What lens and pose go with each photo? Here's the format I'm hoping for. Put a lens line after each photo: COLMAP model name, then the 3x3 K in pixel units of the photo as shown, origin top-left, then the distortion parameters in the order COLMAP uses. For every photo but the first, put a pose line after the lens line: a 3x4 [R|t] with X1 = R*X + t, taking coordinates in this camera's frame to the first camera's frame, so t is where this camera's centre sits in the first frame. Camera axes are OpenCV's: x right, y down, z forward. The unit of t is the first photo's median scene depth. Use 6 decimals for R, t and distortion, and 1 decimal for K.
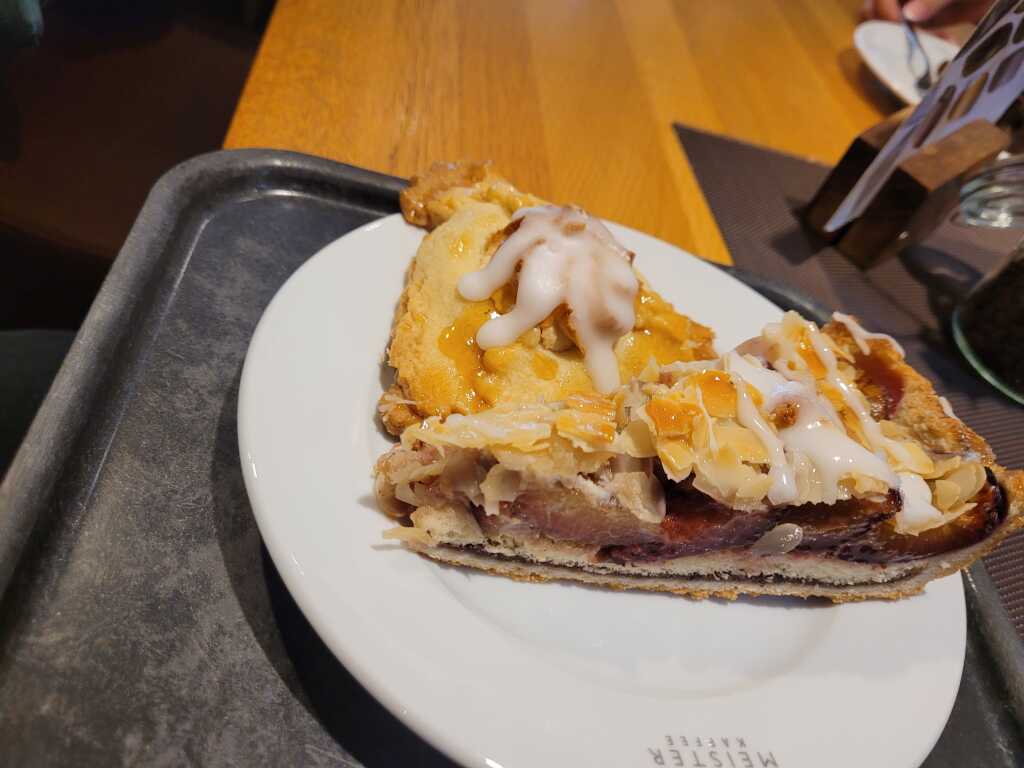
lens RADIAL K [[802.8, 0, 495.6], [0, 802.8, 383.3], [0, 0, 1]] dist [-0.001709, -0.003706]
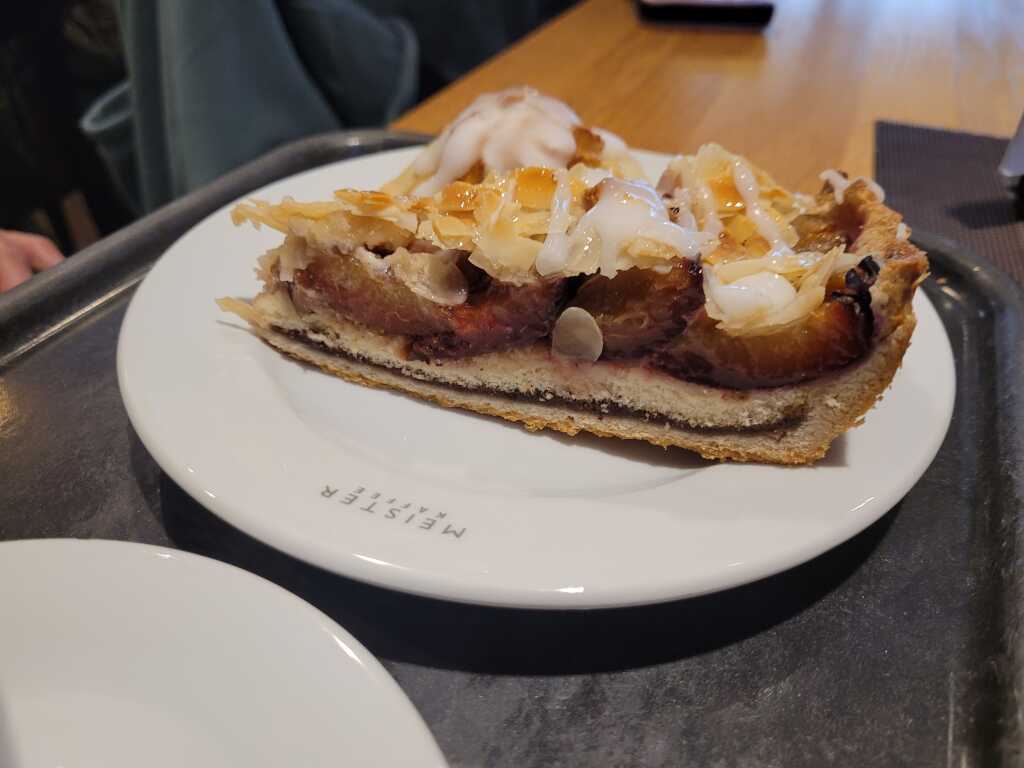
lens RADIAL K [[802.8, 0, 495.6], [0, 802.8, 383.3], [0, 0, 1]] dist [-0.001709, -0.003706]
pose [[0.856716, 0.022071, -0.515316, 0.754827], [-0.136674, 0.973085, -0.185544, 0.434864], [0.497351, 0.229389, 0.836674, 0.250706]]
